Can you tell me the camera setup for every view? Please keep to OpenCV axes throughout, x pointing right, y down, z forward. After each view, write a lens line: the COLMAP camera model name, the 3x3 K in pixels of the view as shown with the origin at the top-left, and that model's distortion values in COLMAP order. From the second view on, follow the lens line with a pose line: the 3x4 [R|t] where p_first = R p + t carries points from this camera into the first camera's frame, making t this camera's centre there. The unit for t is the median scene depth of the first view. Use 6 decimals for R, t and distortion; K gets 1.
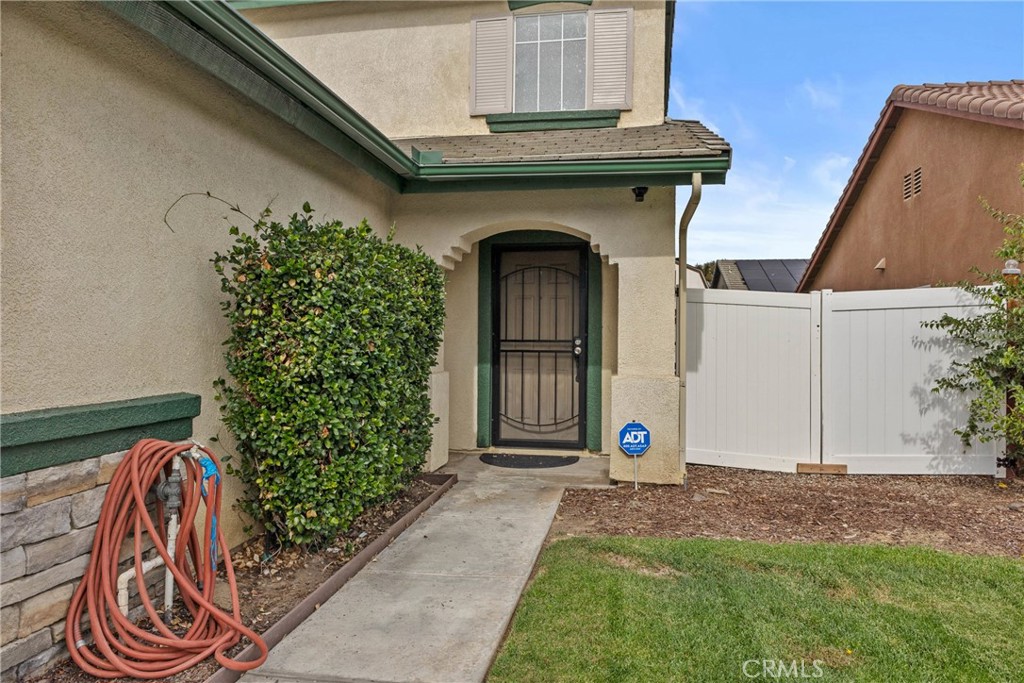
lens RADIAL K [[685.0, 0, 513.7], [0, 685.0, 340.2], [0, 0, 1]] dist [0.003995, 0.000591]
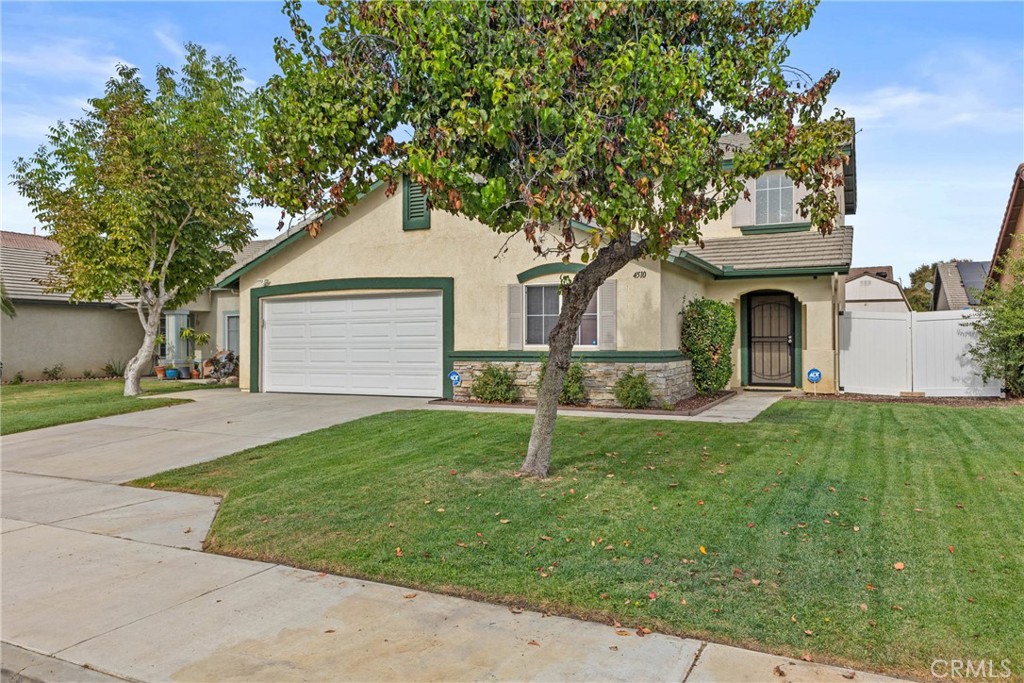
lens RADIAL K [[692.8, 0, 507.4], [0, 692.8, 339.9], [0, 0, 1]] dist [0.004888, -0.002282]
pose [[0.953576, -0.012154, -0.300909, -0.103764], [0.010266, 0.999916, -0.007855, 0.020059], [0.300979, 0.004401, 0.953621, -1.425292]]
